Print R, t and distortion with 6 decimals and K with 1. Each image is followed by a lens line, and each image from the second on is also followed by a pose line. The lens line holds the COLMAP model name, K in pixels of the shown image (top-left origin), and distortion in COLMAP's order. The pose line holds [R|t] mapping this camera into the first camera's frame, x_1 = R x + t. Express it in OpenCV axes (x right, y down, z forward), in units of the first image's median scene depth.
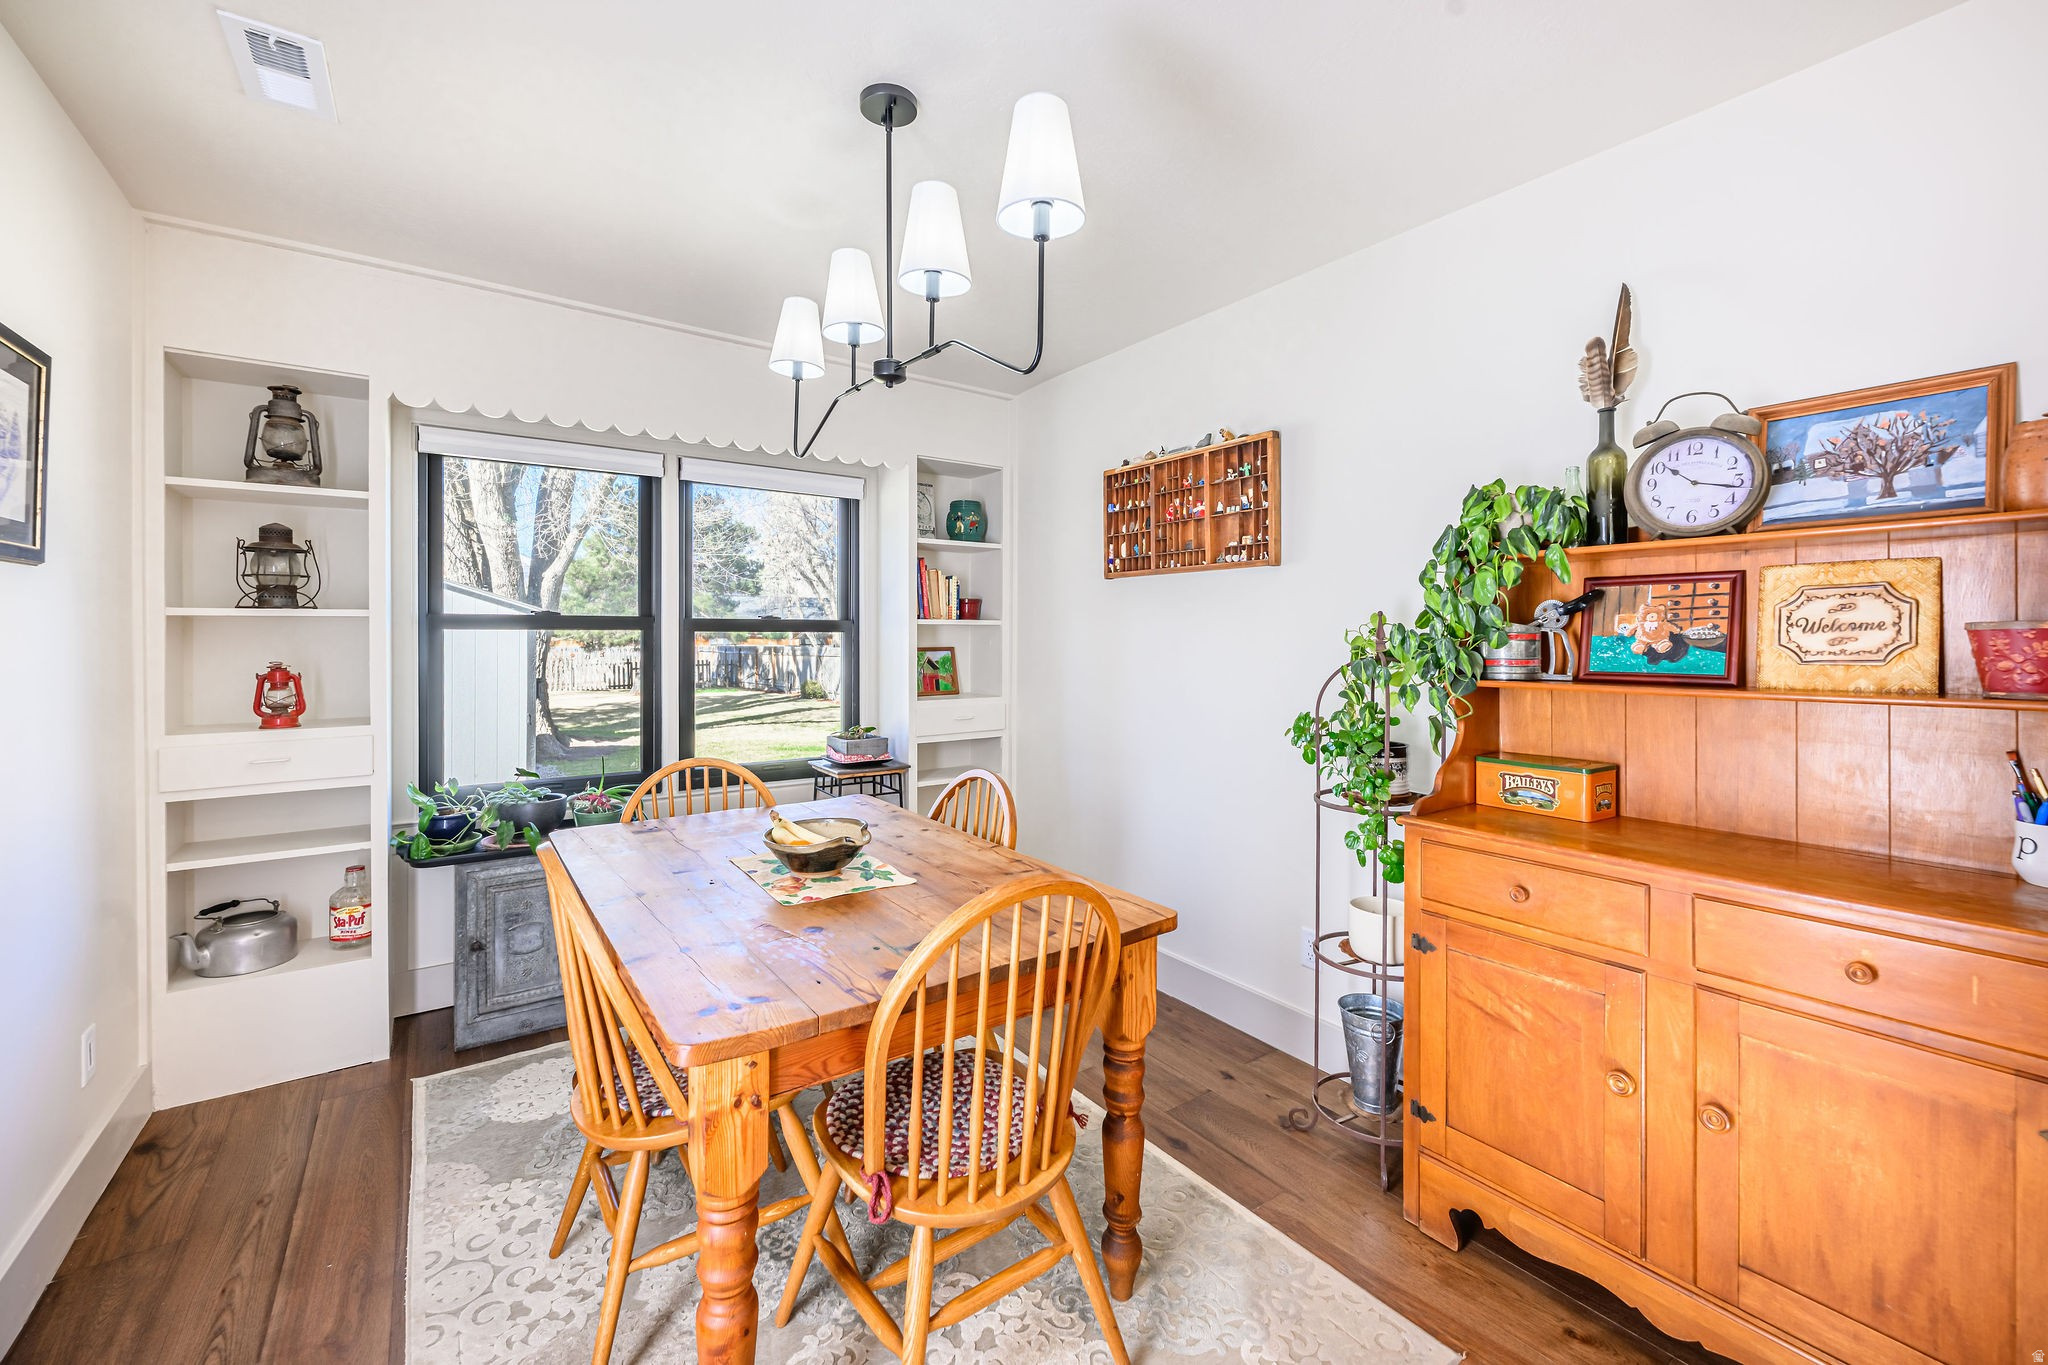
lens RADIAL K [[822.9, 0, 997.0], [0, 822.9, 636.3], [0, 0, 1]] dist [0.003874, -0.000376]
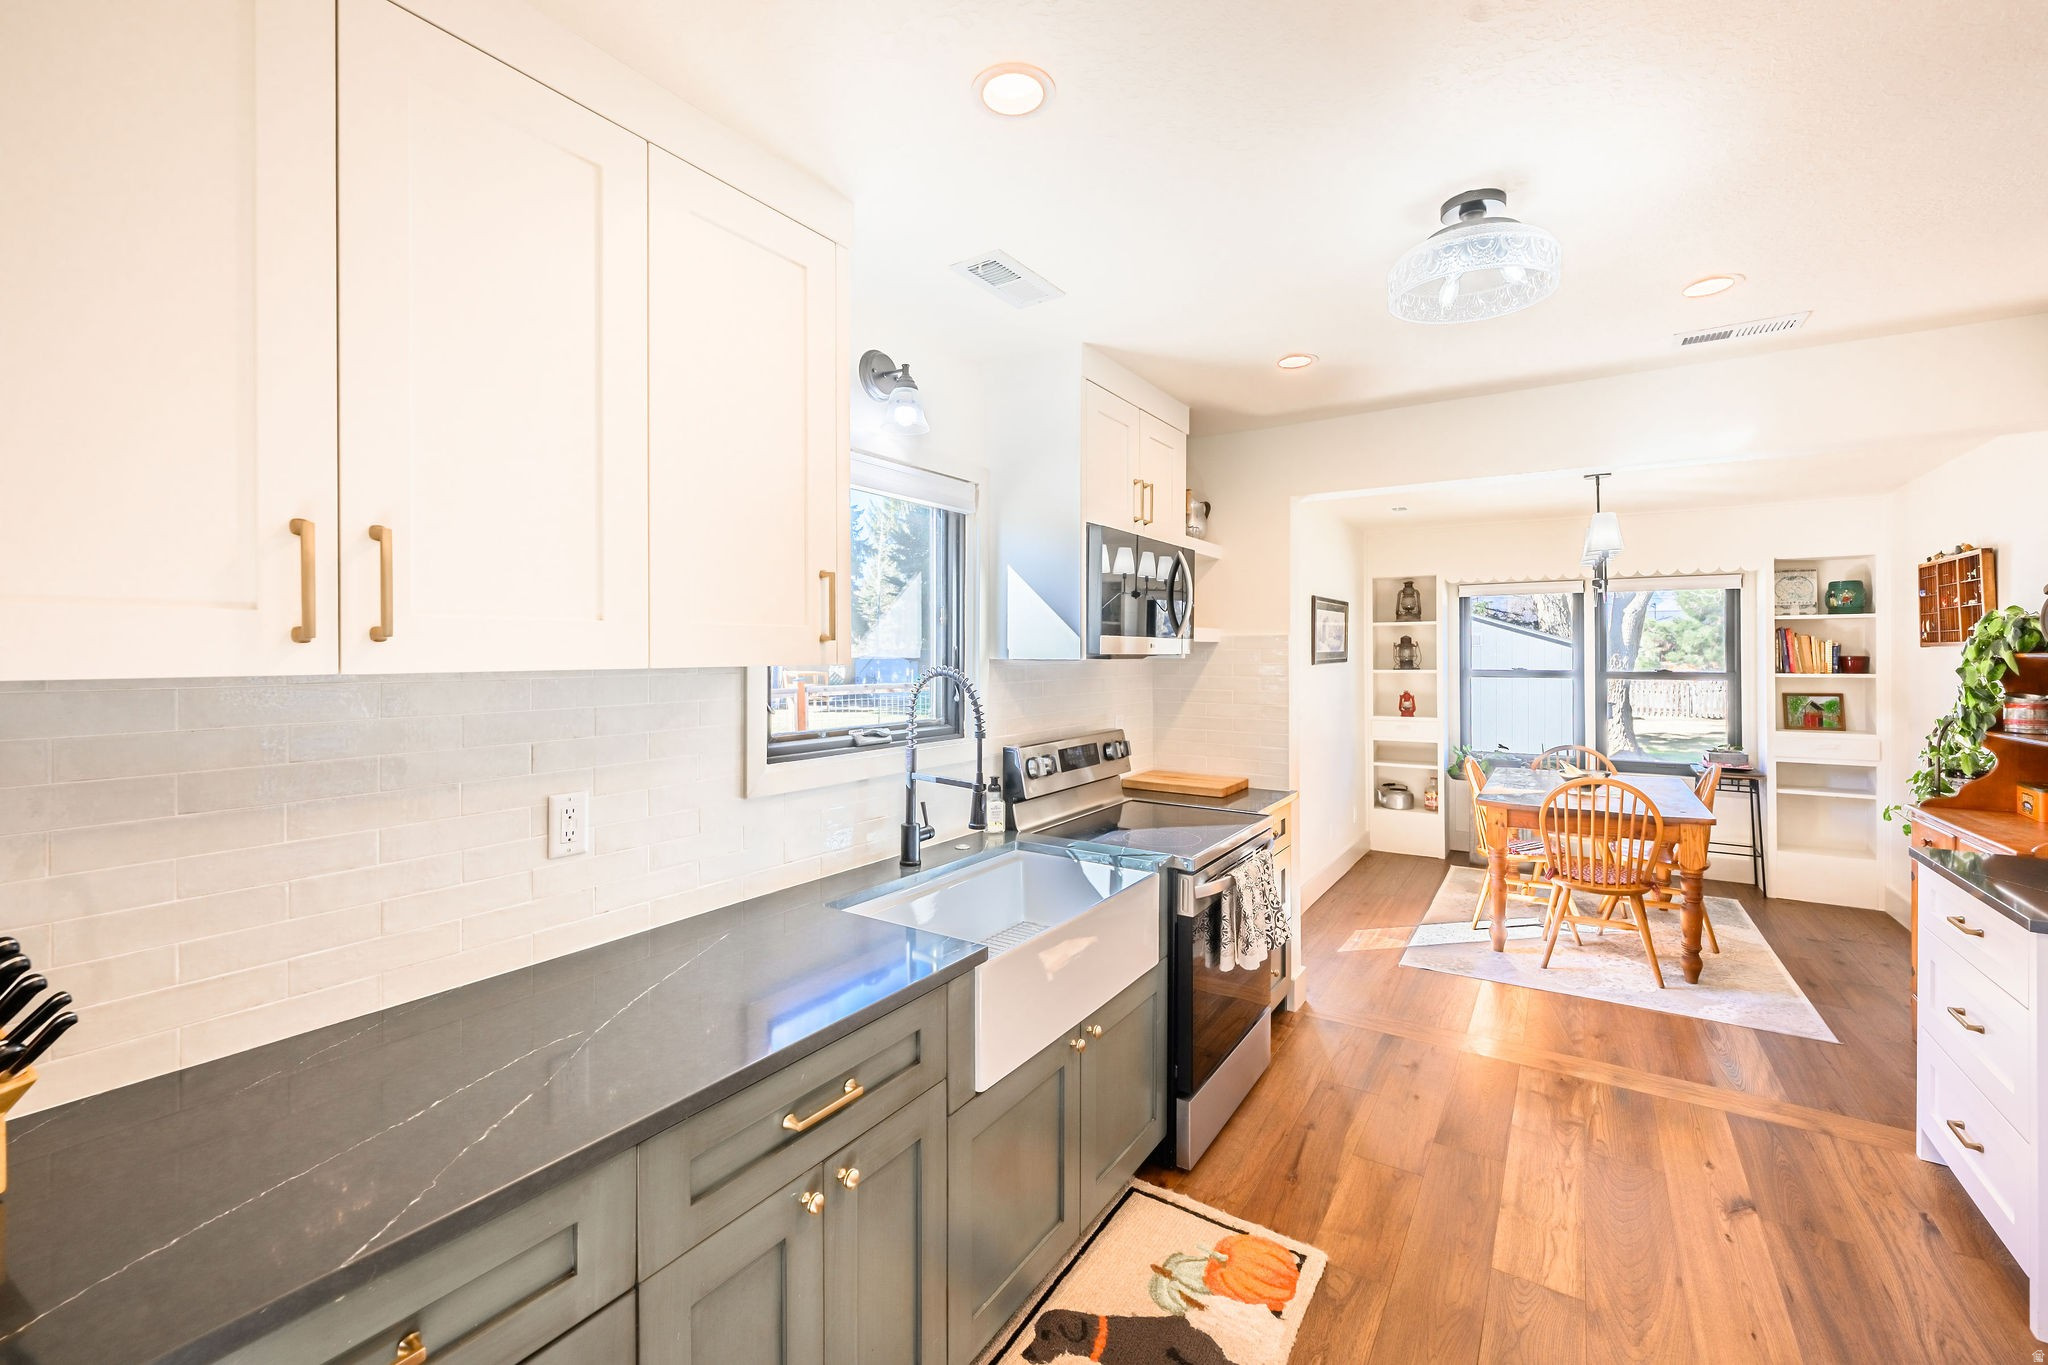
lens RADIAL K [[822.9, 0, 1037.6], [0, 822.9, 657.6], [0, 0, 1]] dist [0.003874, -0.000376]
pose [[0.384298, -0.000026, -0.923209, 0.912113], [0.003870, 0.999991, 0.001583, -0.069686], [0.923201, -0.004181, 0.384295, -0.903605]]
